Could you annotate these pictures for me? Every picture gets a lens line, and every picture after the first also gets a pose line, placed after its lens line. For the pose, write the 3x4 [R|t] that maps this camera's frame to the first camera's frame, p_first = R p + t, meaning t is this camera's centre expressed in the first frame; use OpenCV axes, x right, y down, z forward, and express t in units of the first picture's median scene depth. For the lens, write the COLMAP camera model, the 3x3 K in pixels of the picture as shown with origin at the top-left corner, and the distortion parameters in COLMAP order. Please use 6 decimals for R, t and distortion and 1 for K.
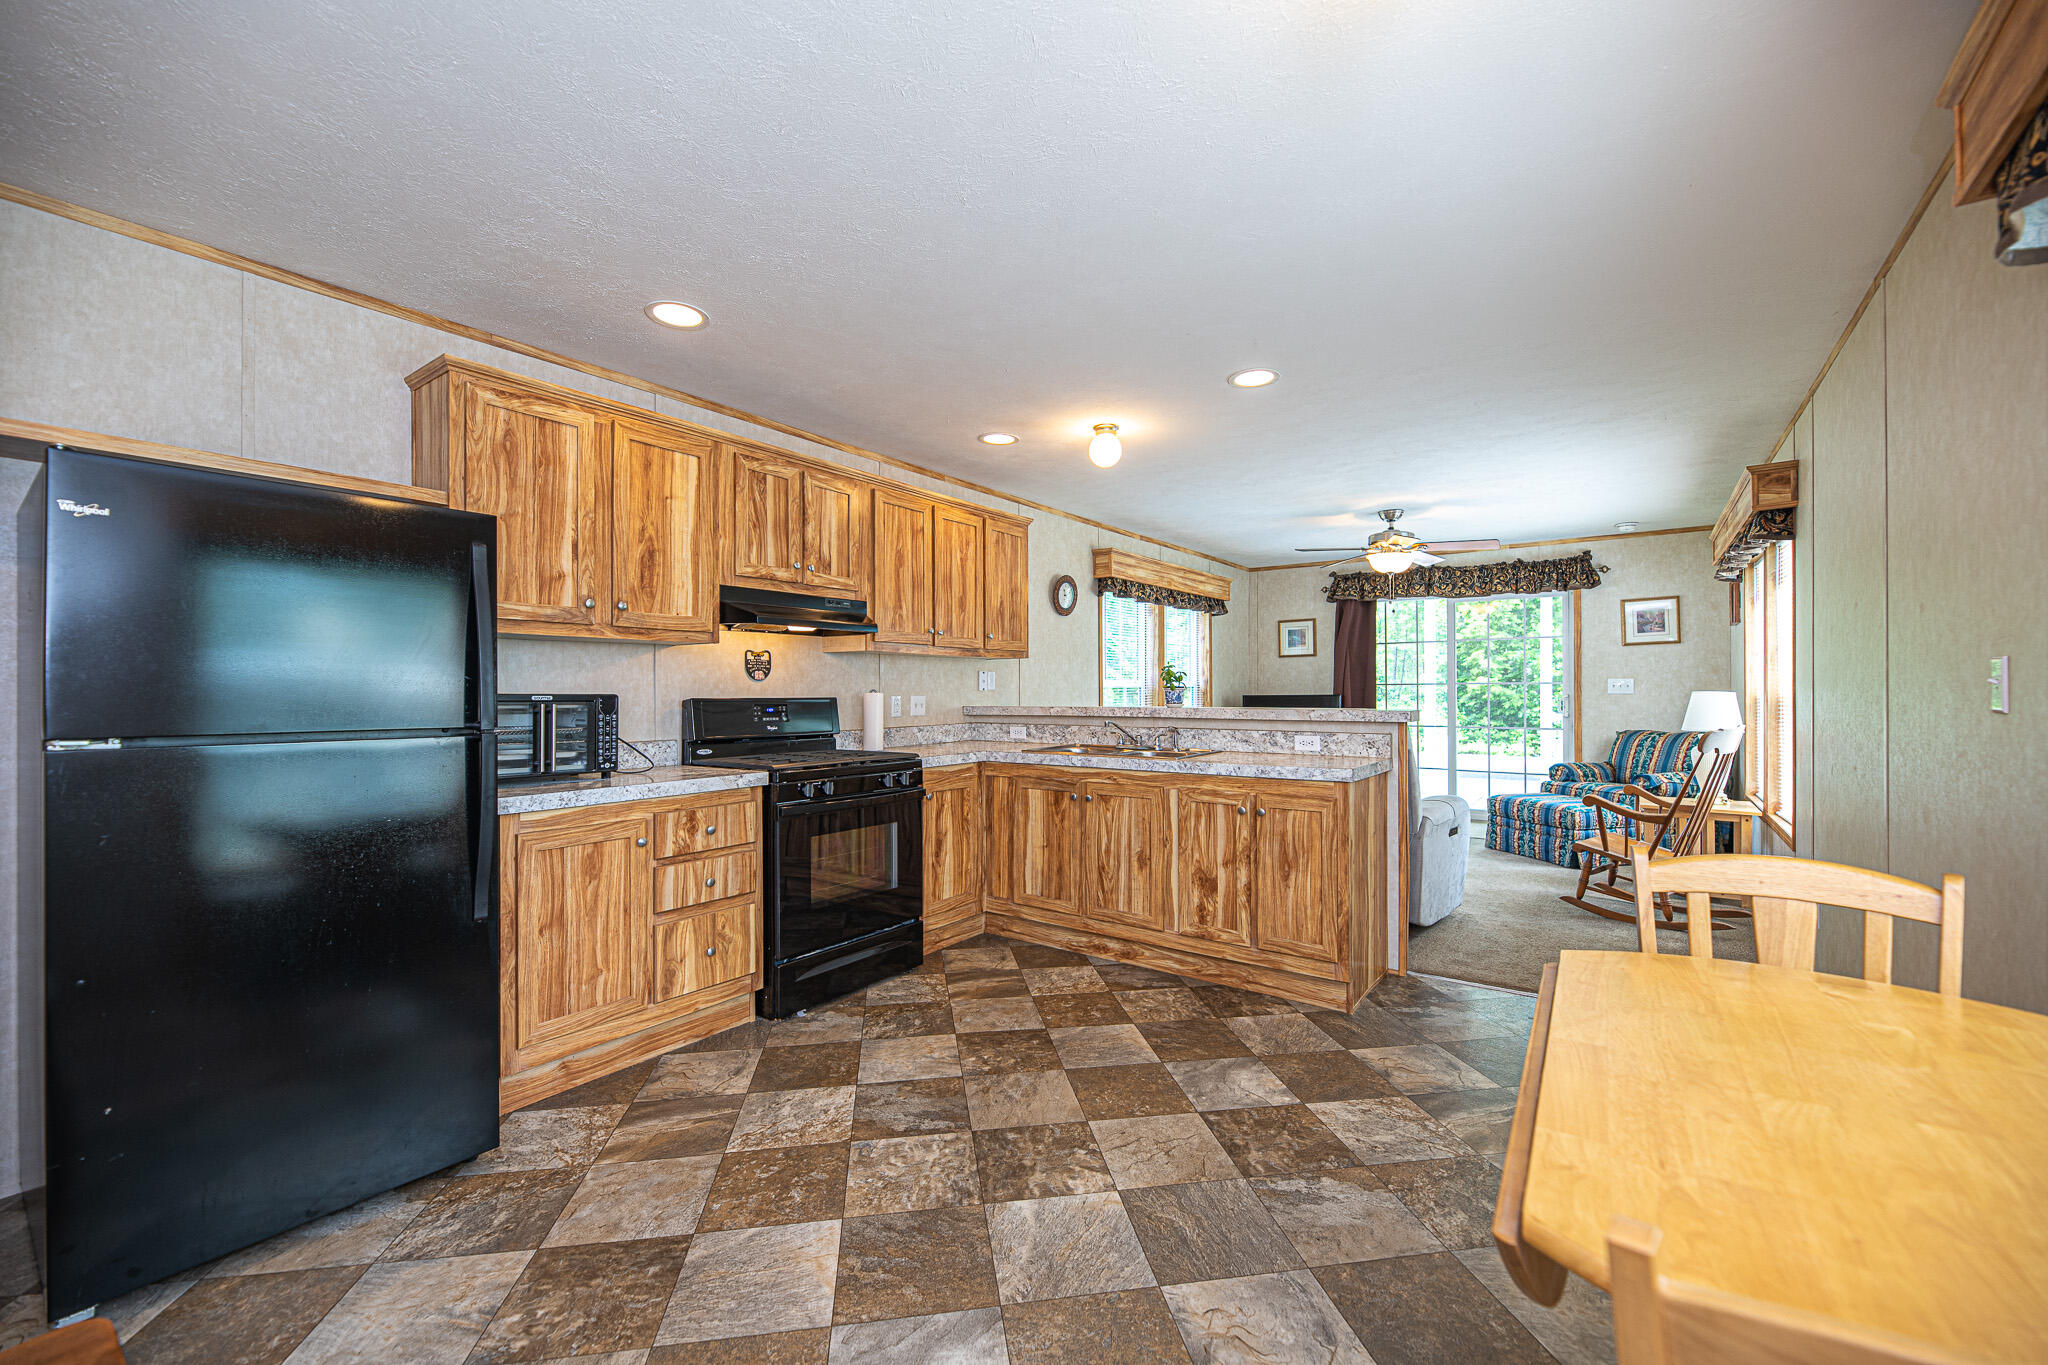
lens RADIAL K [[821.7, 0, 1028.3], [0, 821.7, 689.0], [0, 0, 1]] dist [-0.000021, -0.002740]
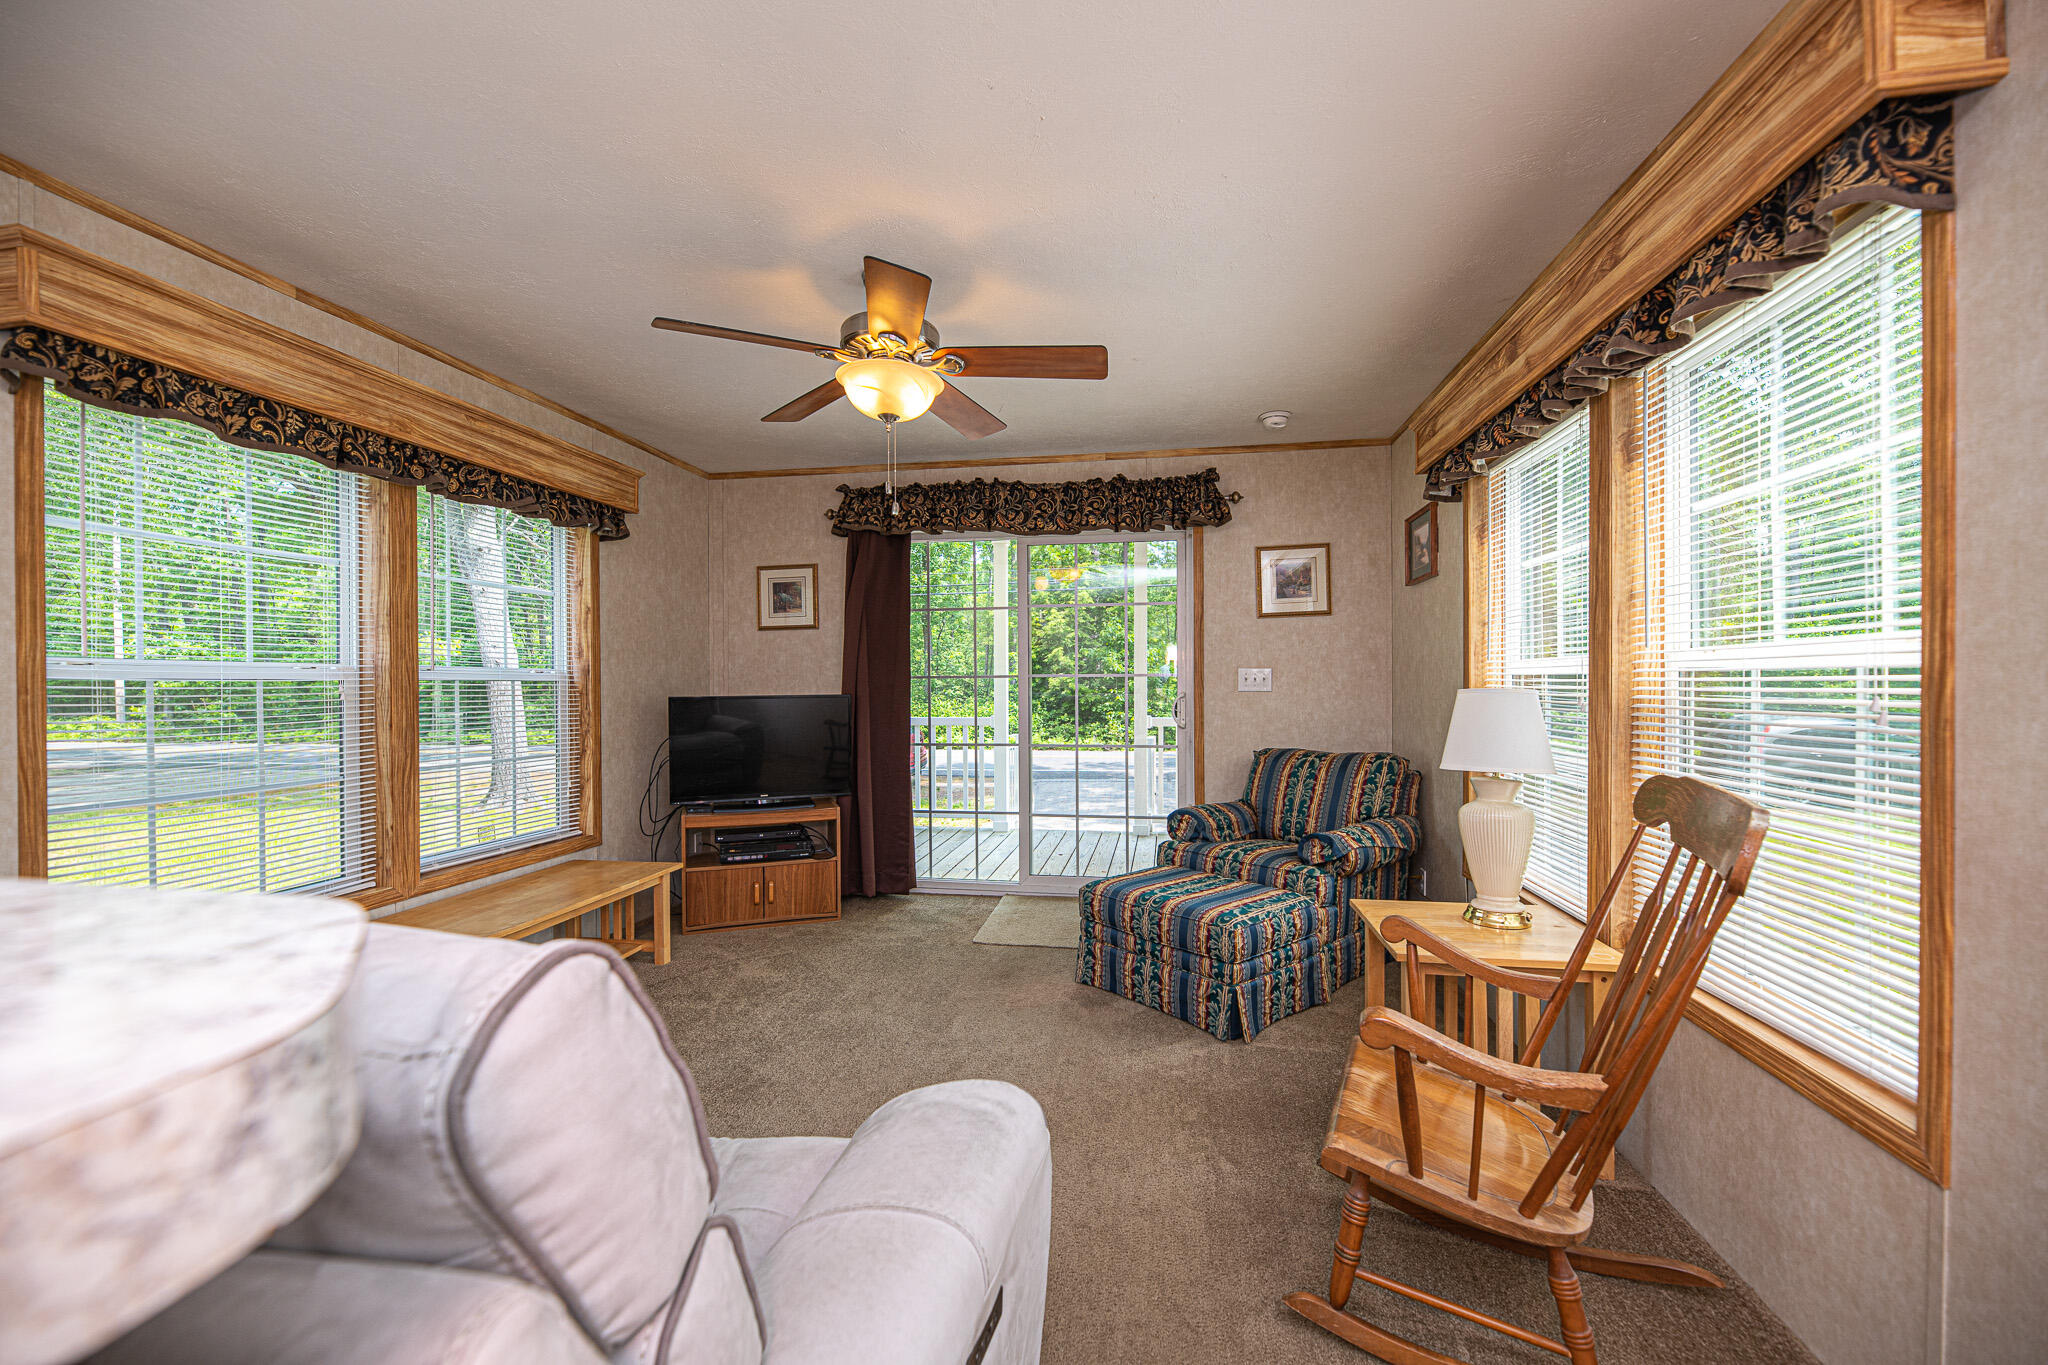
lens RADIAL K [[821.7, 0, 1028.3], [0, 821.7, 689.0], [0, 0, 1]] dist [-0.000021, -0.002740]
pose [[0.893354, -0.003089, 0.449343, 0.261753], [0.001487, 0.999991, 0.003916, 0.000882], [-0.449351, -0.002830, 0.893351, 0.486346]]
